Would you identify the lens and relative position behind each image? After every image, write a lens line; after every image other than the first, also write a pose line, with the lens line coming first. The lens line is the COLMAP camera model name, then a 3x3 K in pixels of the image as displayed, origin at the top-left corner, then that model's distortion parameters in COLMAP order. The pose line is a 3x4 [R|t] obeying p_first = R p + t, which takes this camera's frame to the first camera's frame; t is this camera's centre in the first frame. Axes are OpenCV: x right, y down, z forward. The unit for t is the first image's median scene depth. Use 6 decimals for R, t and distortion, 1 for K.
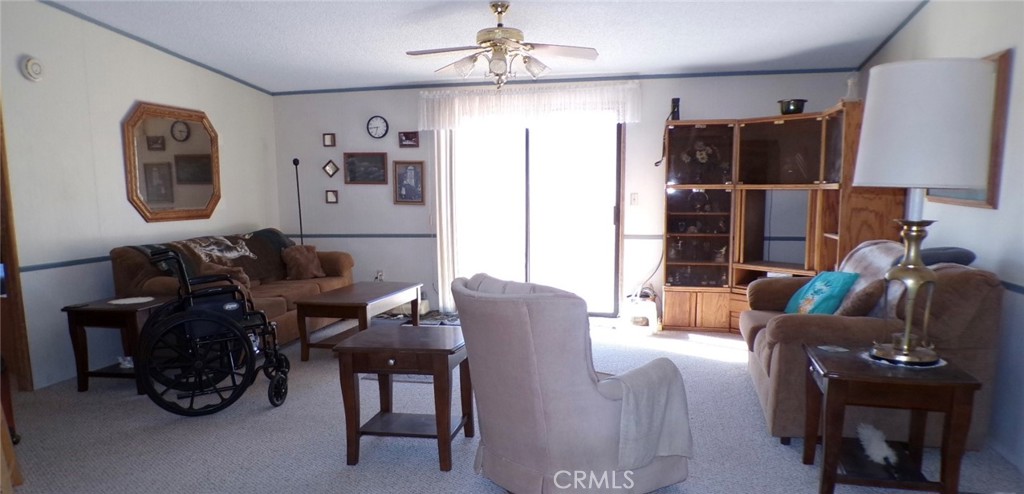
lens RADIAL K [[696.5, 0, 513.0], [0, 696.5, 297.8], [0, 0, 1]] dist [-0.049921, 0.001782]
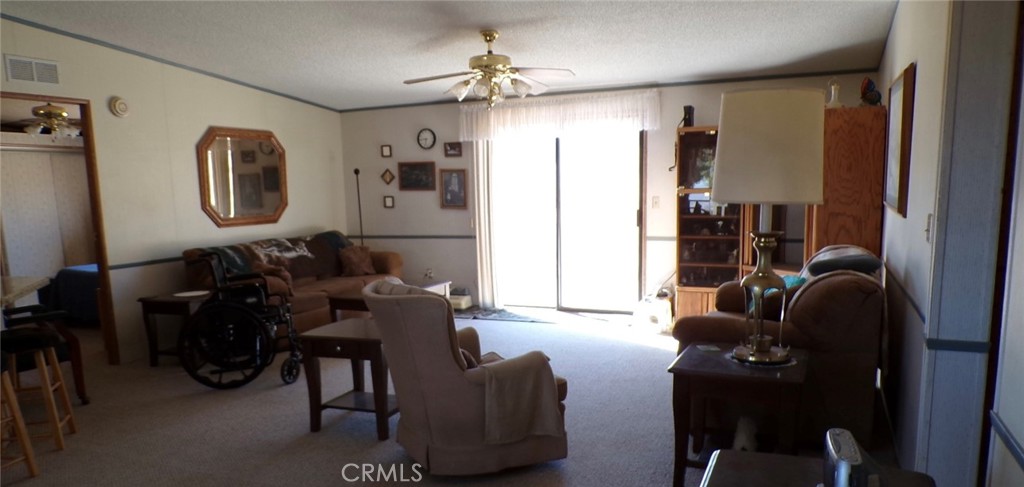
lens RADIAL K [[695.3, 0, 509.7], [0, 695.3, 292.9], [0, 0, 1]] dist [-0.062073, -0.001023]
pose [[0.981523, 0.014350, -0.190807, 0.172874], [-0.014196, 0.999897, 0.002172, -0.005761], [0.190818, 0.000577, 0.981625, -0.066841]]
